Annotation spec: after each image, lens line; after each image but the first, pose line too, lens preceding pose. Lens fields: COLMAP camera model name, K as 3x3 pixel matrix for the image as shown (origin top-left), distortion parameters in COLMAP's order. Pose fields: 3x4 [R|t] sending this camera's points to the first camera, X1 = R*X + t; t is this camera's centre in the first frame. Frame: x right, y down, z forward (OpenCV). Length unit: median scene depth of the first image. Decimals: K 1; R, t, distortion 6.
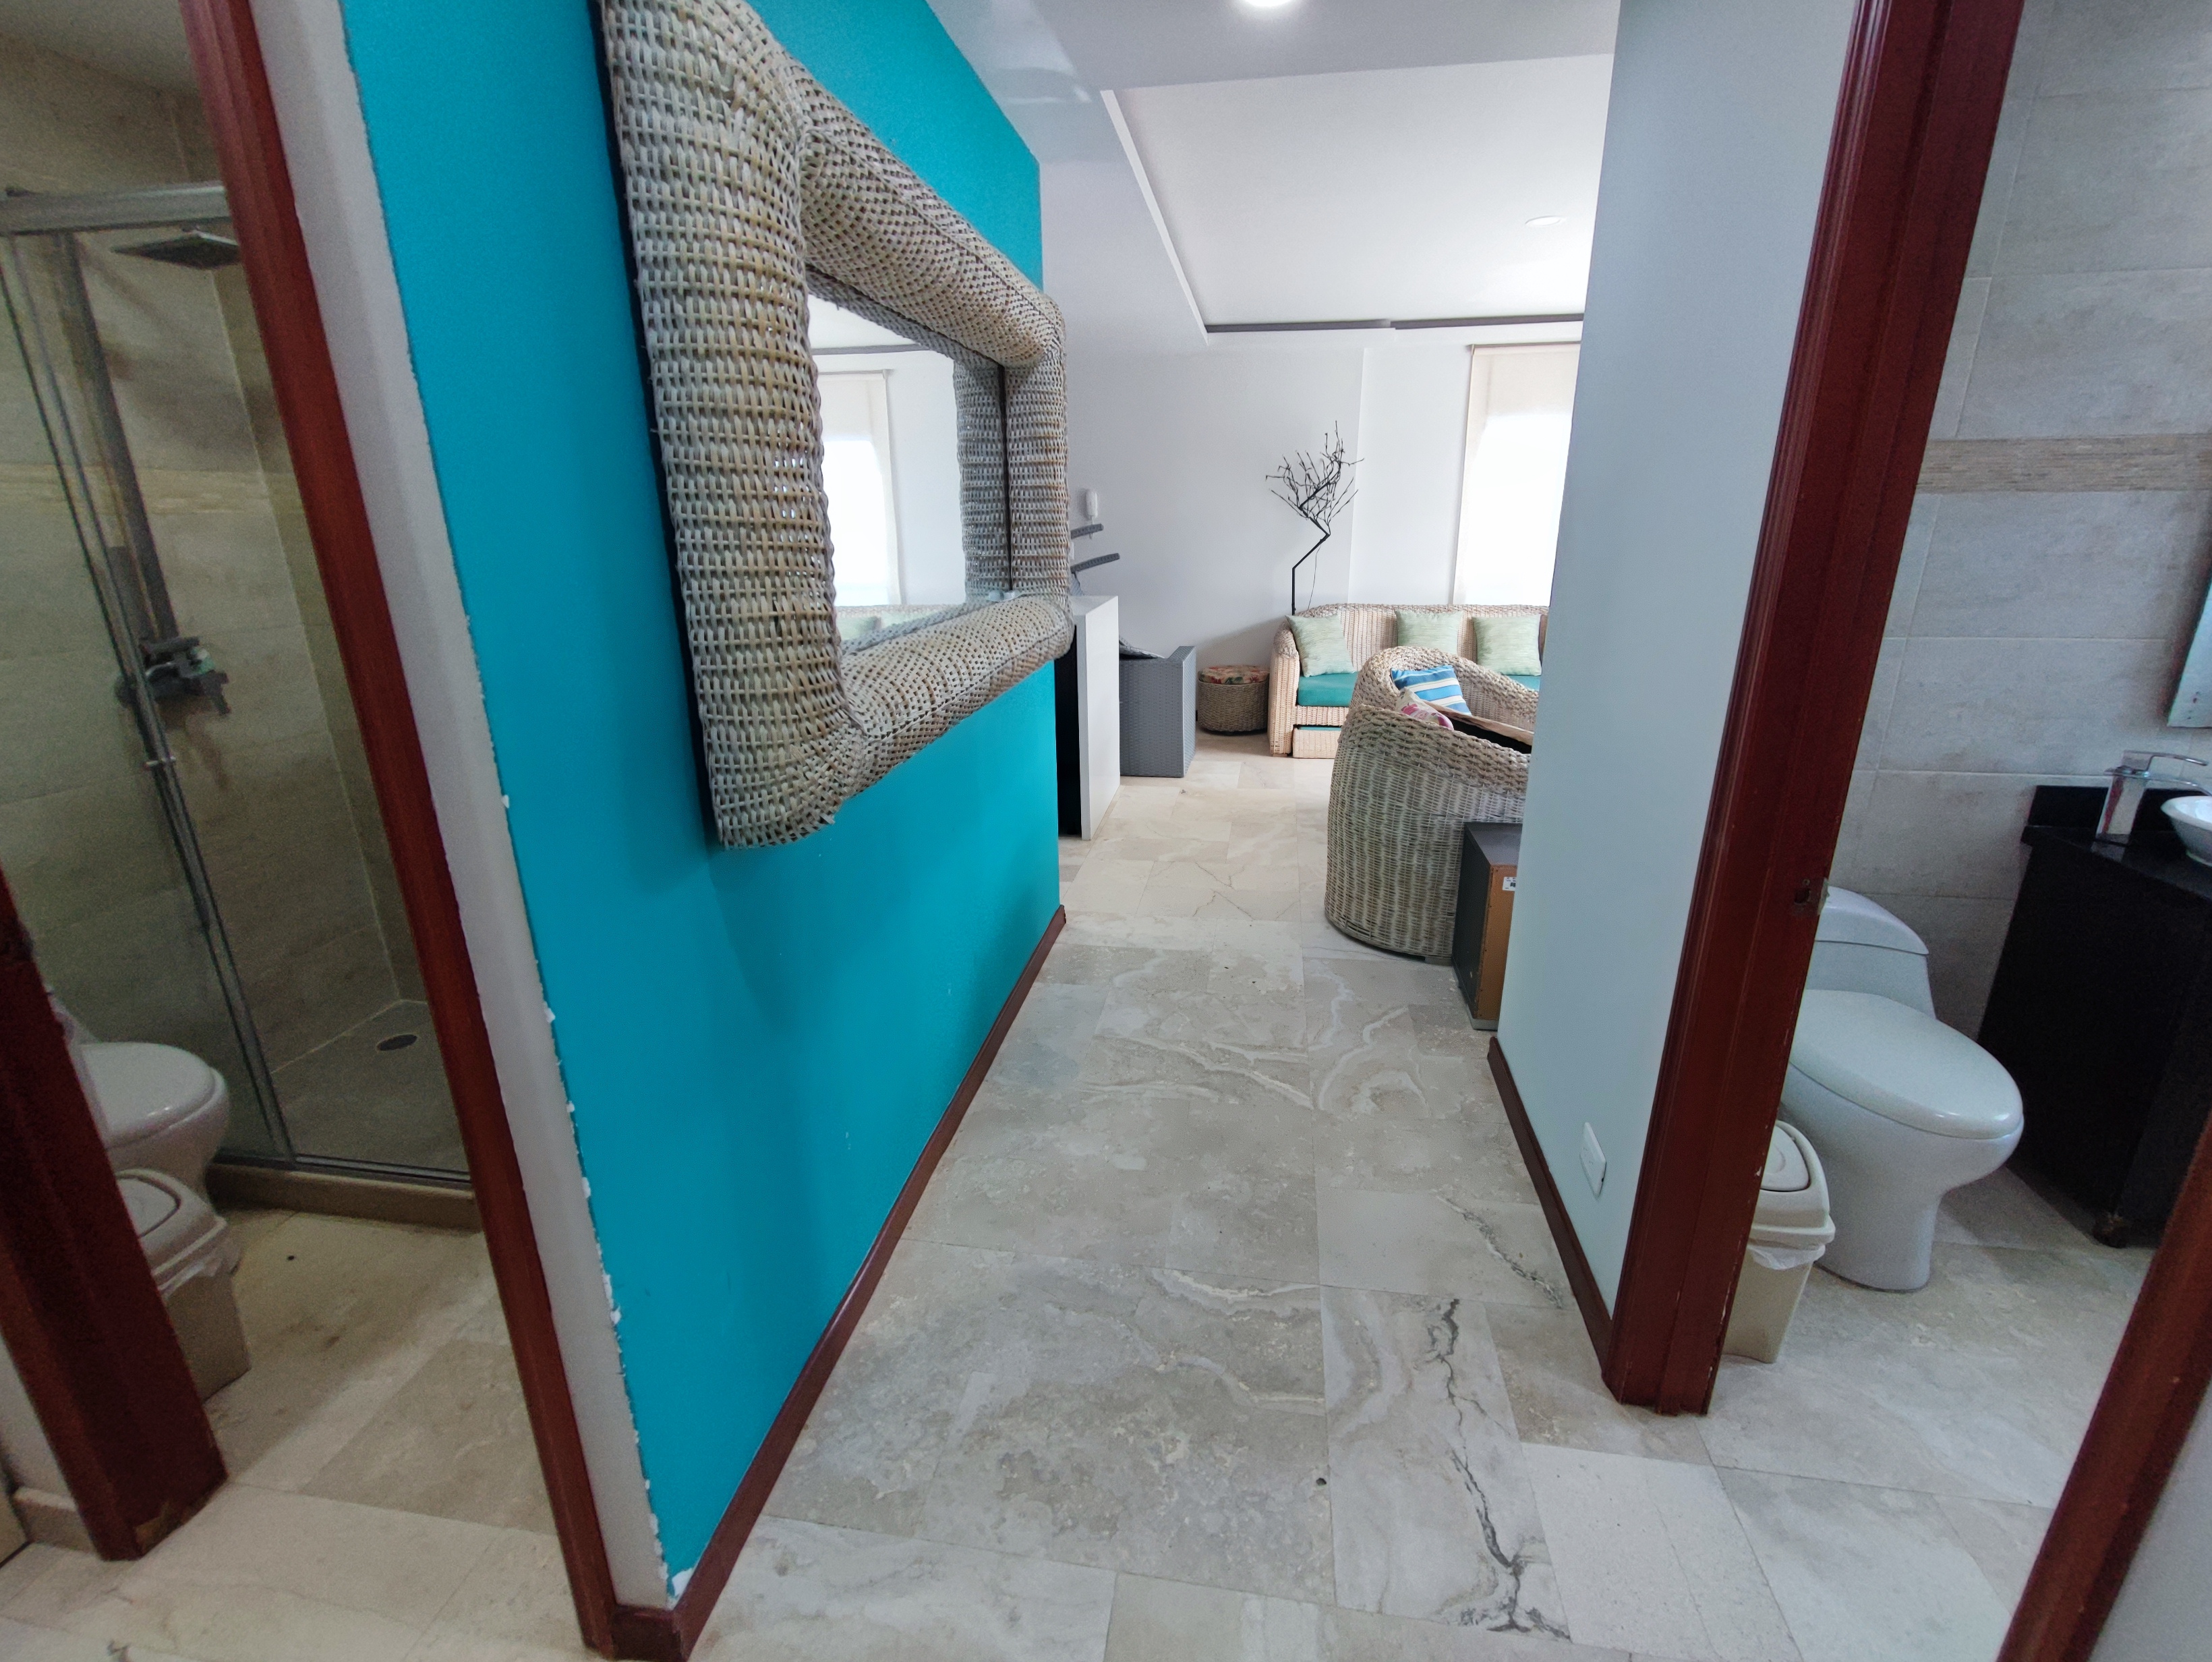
lens RADIAL K [[998.2, 0, 1103.5], [0, 998.2, 831.9], [0, 0, 1]] dist [-0.008995, 0.002779]
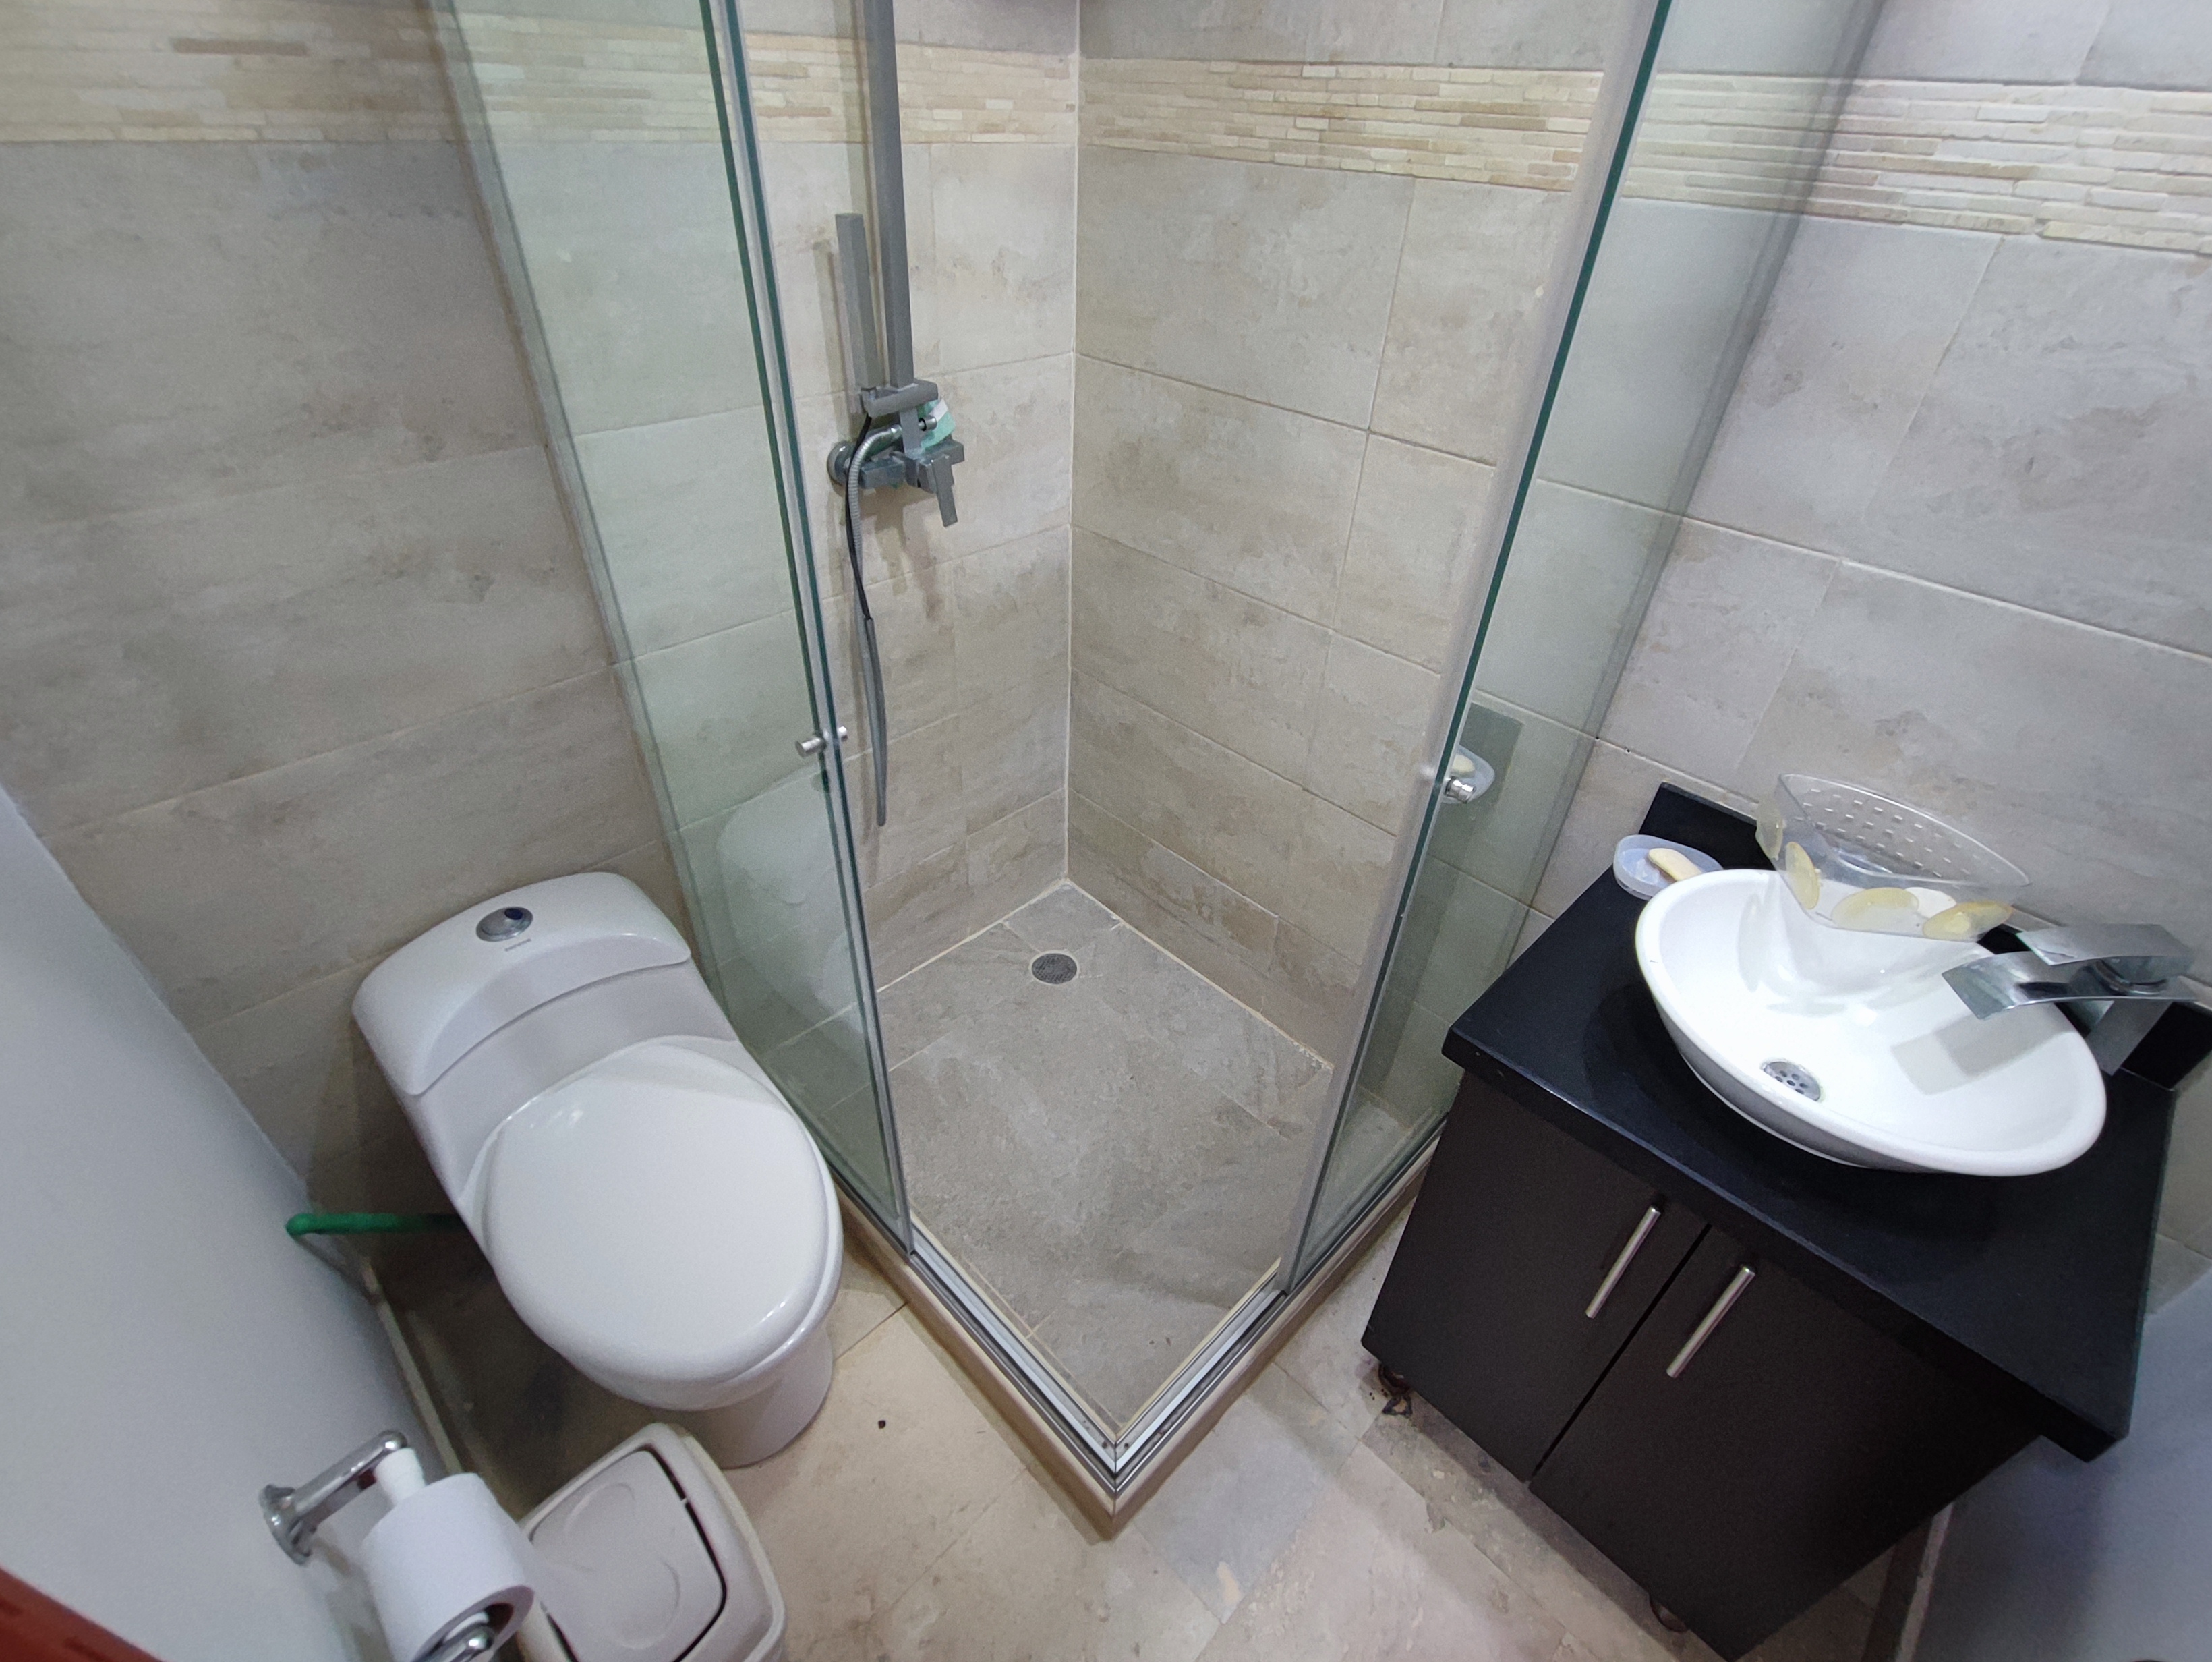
lens RADIAL K [[998.2, 0, 1097.6], [0, 998.2, 836.6], [0, 0, 1]] dist [-0.008995, 0.002779]
pose [[0.810152, 0.382939, -0.443860, -0.453839], [-0.223685, 0.901804, 0.369749, -0.188705], [0.541866, -0.200268, 0.816256, 0.496825]]
